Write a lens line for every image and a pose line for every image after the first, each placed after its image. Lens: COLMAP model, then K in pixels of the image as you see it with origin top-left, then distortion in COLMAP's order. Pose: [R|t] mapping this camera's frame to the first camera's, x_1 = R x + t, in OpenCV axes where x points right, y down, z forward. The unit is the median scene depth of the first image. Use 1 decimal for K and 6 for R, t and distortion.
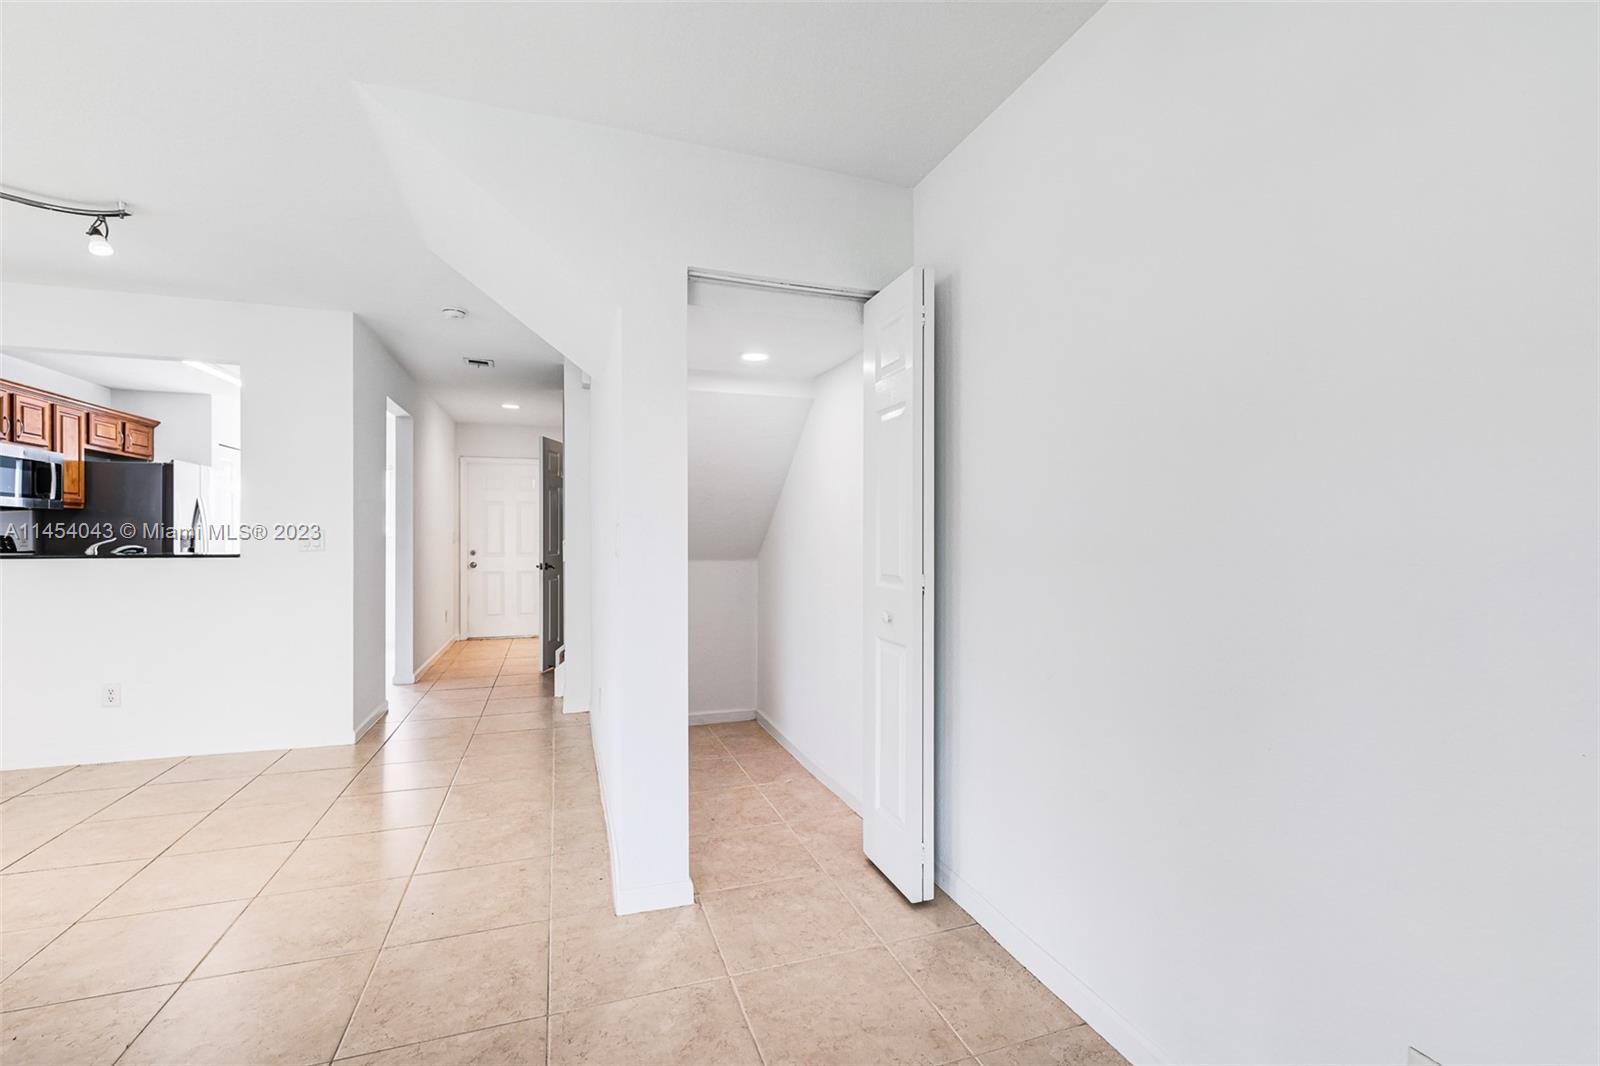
lens RADIAL K [[695.0, 0, 801.1], [0, 695.0, 533.9], [0, 0, 1]] dist [0.001136, -0.000351]
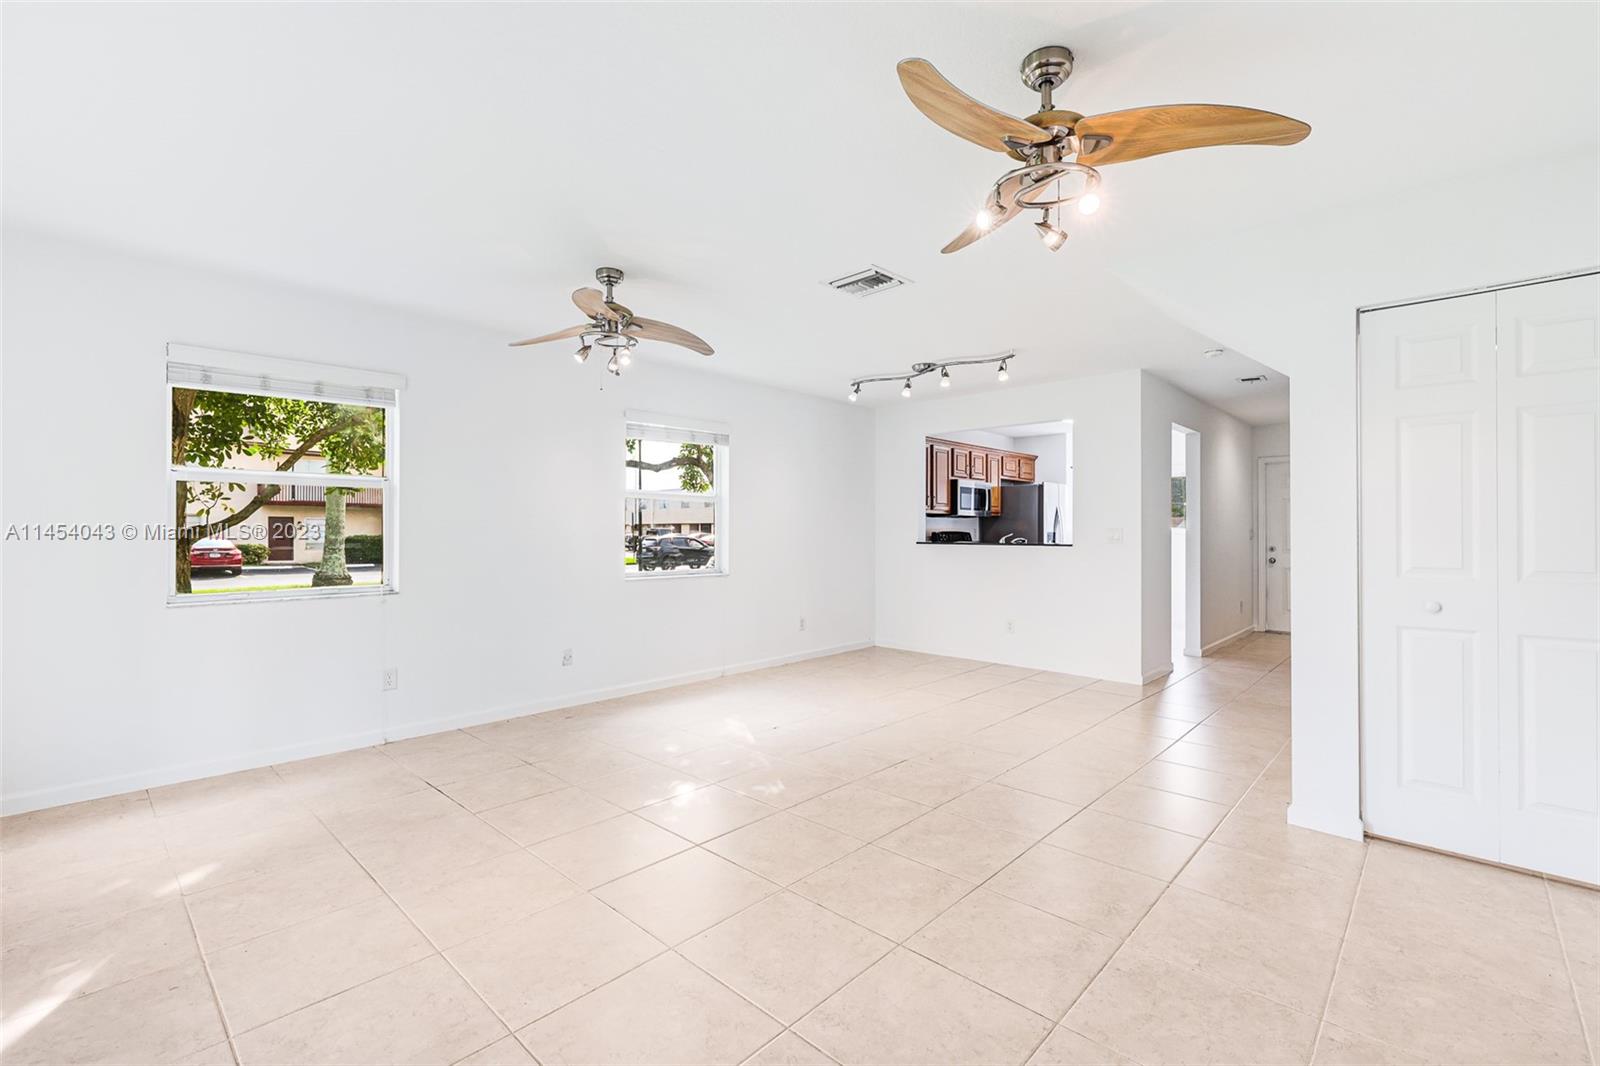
lens RADIAL K [[690.4, 0, 793.3], [0, 690.4, 528.9], [0, 0, 1]] dist [-0.000898, -0.000137]
pose [[0.454537, -0.002506, -0.890725, 0.206800], [-0.000738, 0.999995, -0.003190, 0.000696], [0.890728, 0.002107, 0.454532, -0.183322]]
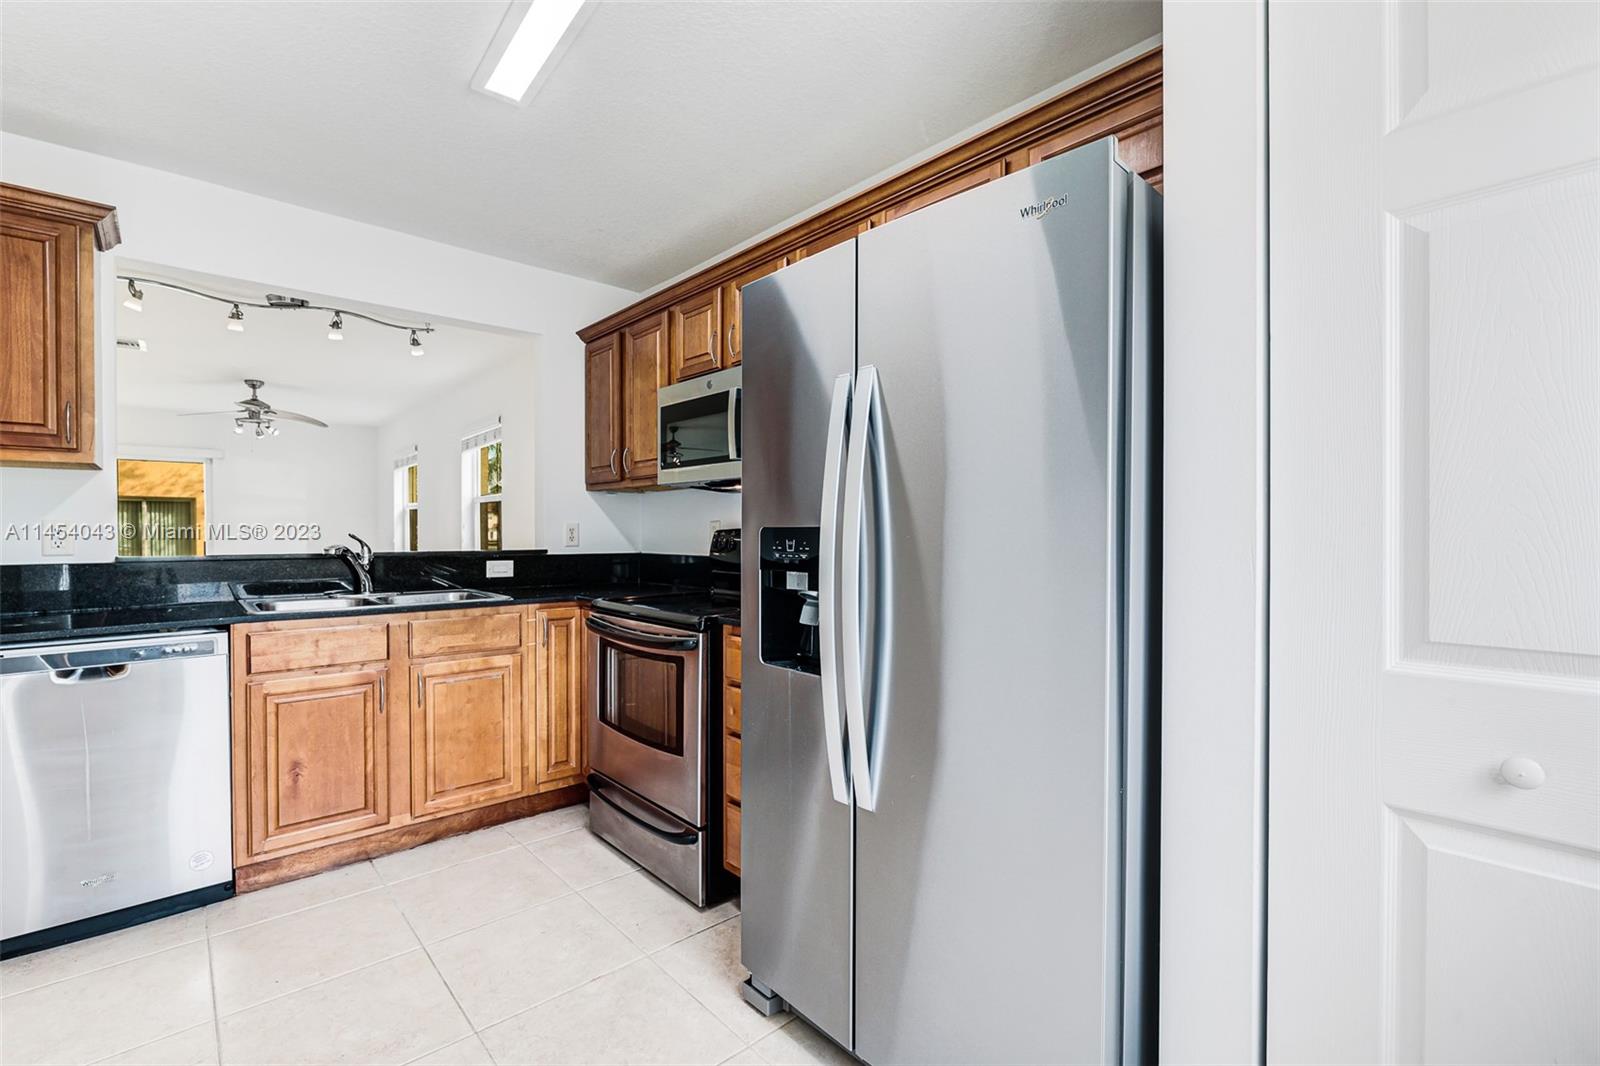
lens RADIAL K [[716.0, 0, 790.3], [0, 716.0, 541.2], [0, 0, 1]] dist [-0.001956, 0.000100]
pose [[-0.928710, 0.002833, -0.370797, -0.896382], [-0.000994, 0.999948, 0.010128, 0.004032], [0.370806, 0.009774, -0.928659, 1.457711]]
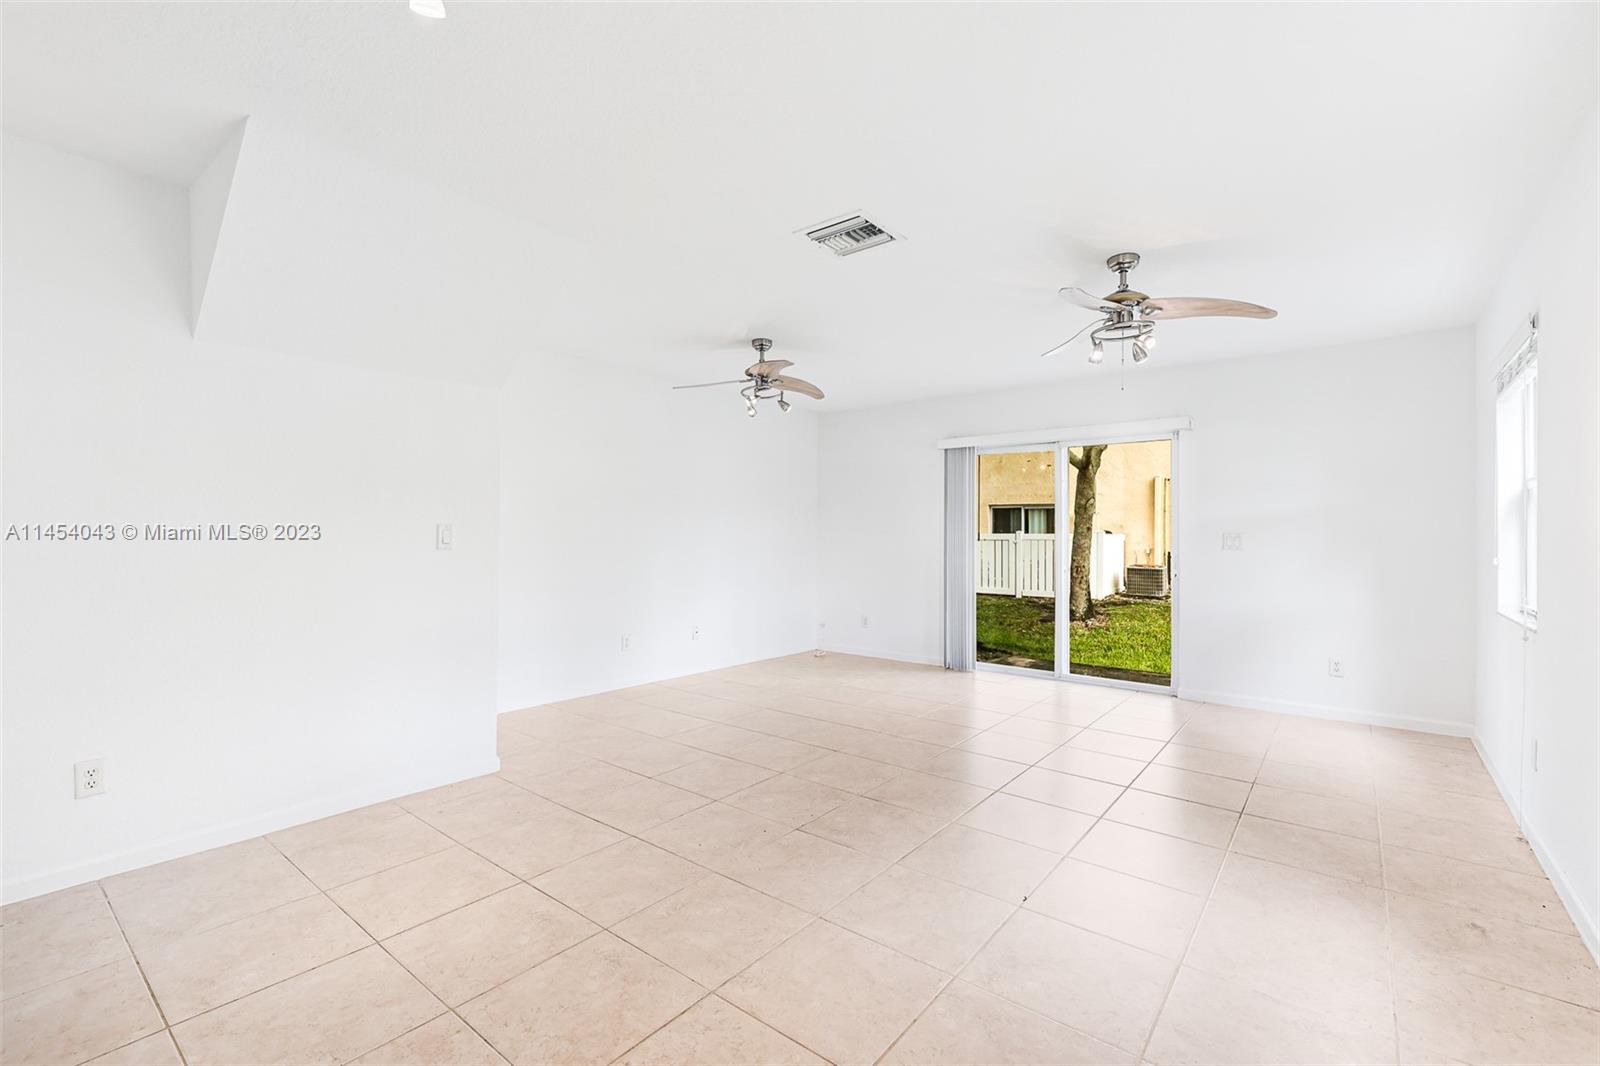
lens RADIAL K [[702.0, 0, 796.4], [0, 702.0, 536.2], [0, 0, 1]] dist [0.001308, -0.000241]
pose [[-0.529643, -0.004642, 0.848208, -0.888357], [-0.006194, 0.999980, 0.001604, 0.000312], [-0.848198, -0.004404, -0.529661, 0.569156]]
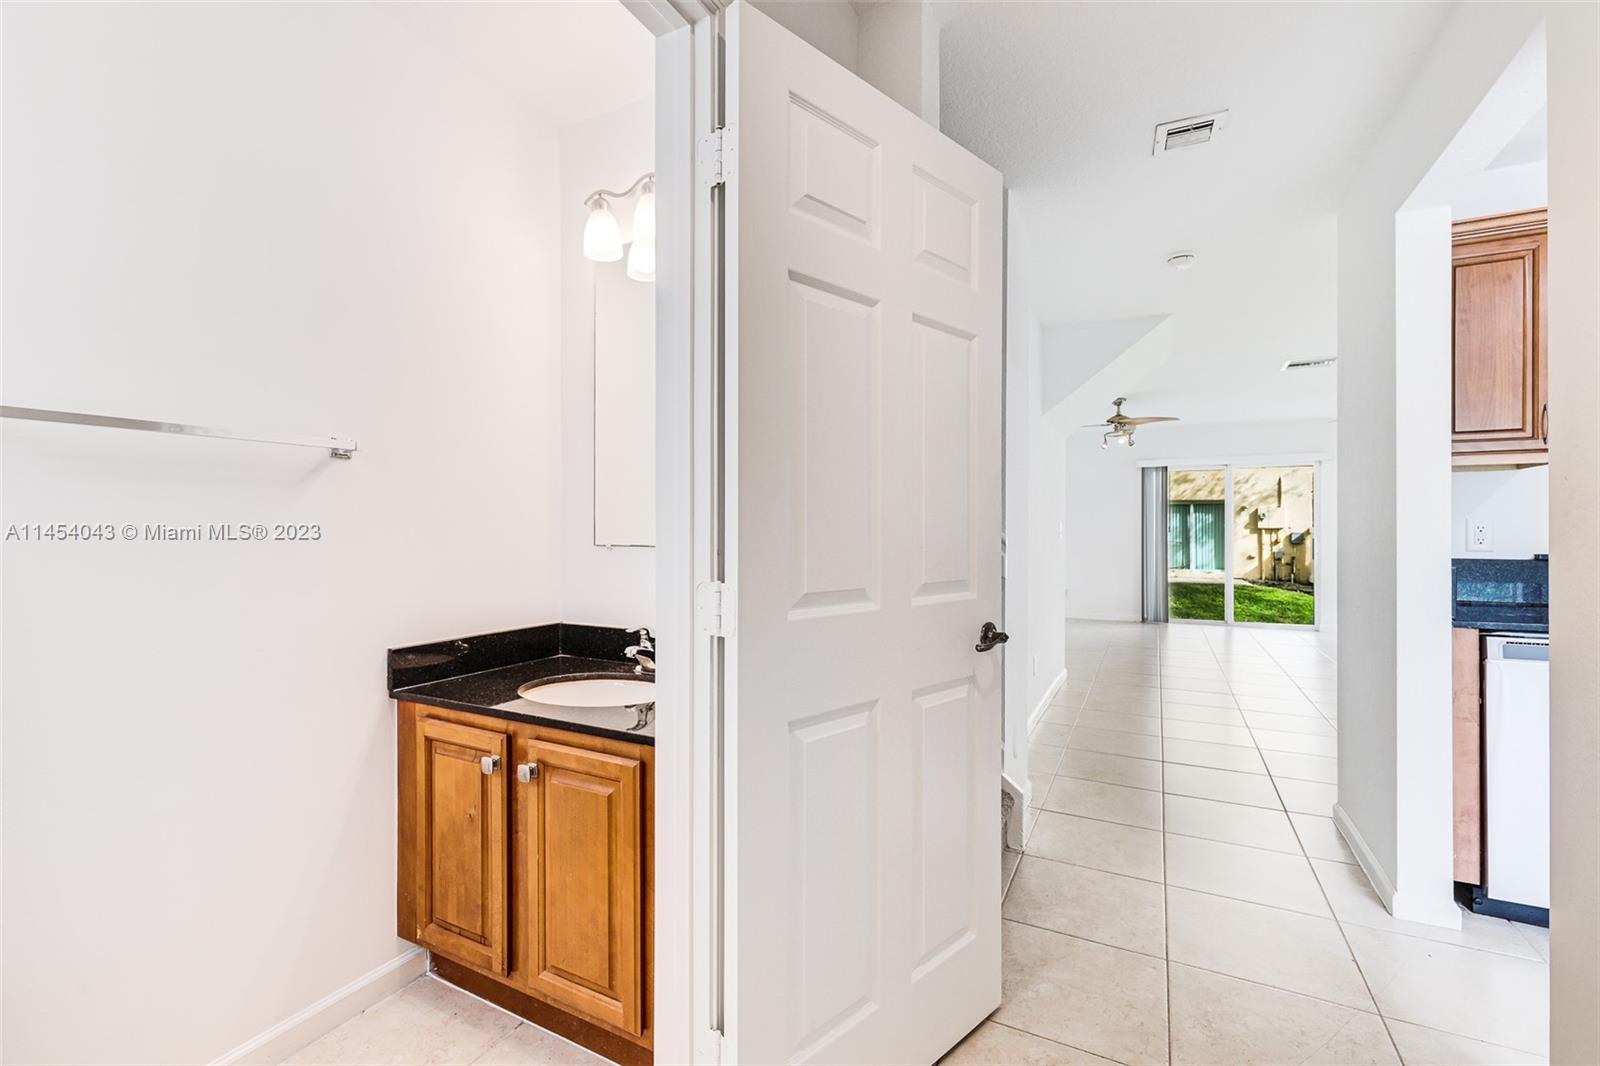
lens RADIAL K [[690.4, 0, 793.3], [0, 690.4, 528.9], [0, 0, 1]] dist [-0.000898, -0.000137]
pose [[-0.683099, -0.000066, 0.730326, -0.634510], [-0.001587, 0.999998, -0.001394, 0.003939], [-0.730324, -0.002111, -0.683098, 1.535175]]
